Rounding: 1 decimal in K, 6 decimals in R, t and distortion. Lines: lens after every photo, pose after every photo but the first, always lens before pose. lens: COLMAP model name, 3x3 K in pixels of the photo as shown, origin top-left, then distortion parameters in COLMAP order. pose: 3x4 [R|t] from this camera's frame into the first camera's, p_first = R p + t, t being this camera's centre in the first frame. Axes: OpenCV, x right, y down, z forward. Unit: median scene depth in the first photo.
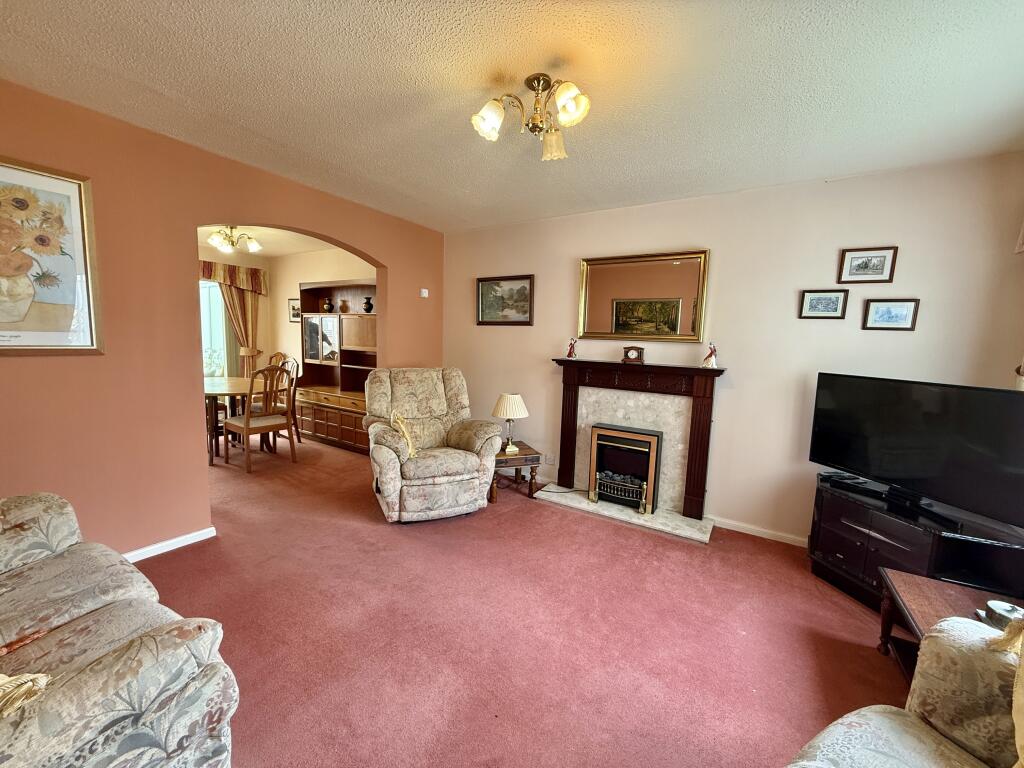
lens RADIAL K [[409.6, 0, 507.1], [0, 409.6, 384.6], [0, 0, 1]] dist [-0.001801, -0.000058]
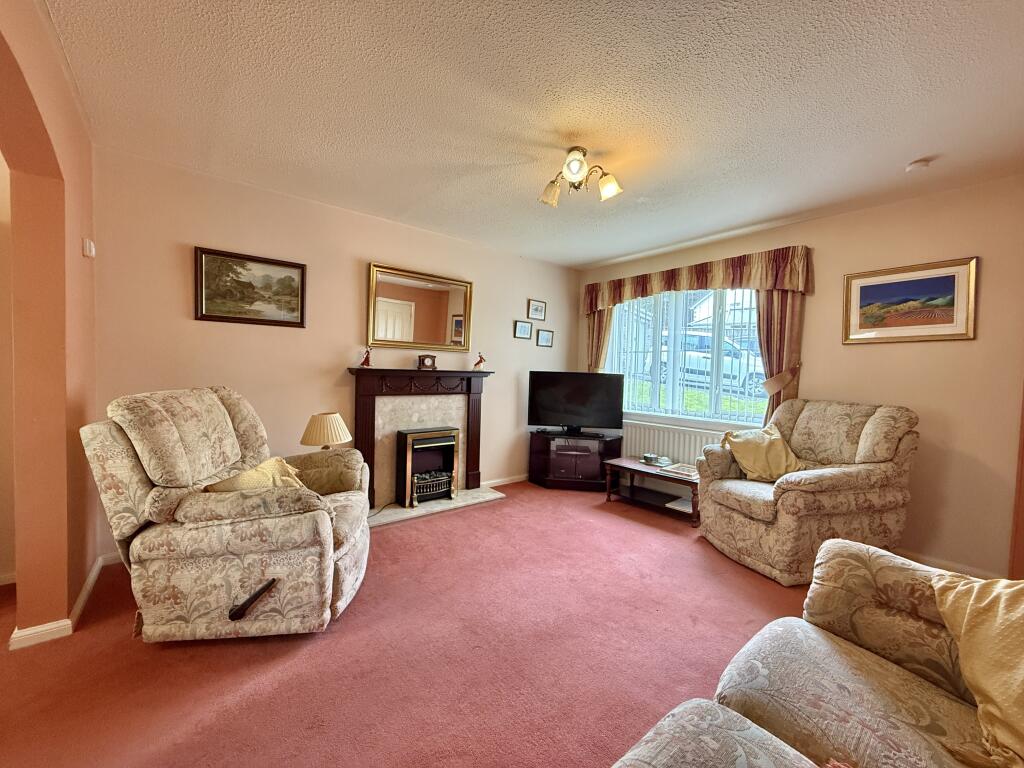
lens RADIAL K [[409.6, 0, 510.8], [0, 409.6, 383.9], [0, 0, 1]] dist [-0.001801, -0.000058]
pose [[0.315539, -0.058363, 0.947116, -0.666720], [0.087045, 0.995679, 0.032356, -0.030376], [-0.944912, 0.072232, 0.319256, 0.432760]]
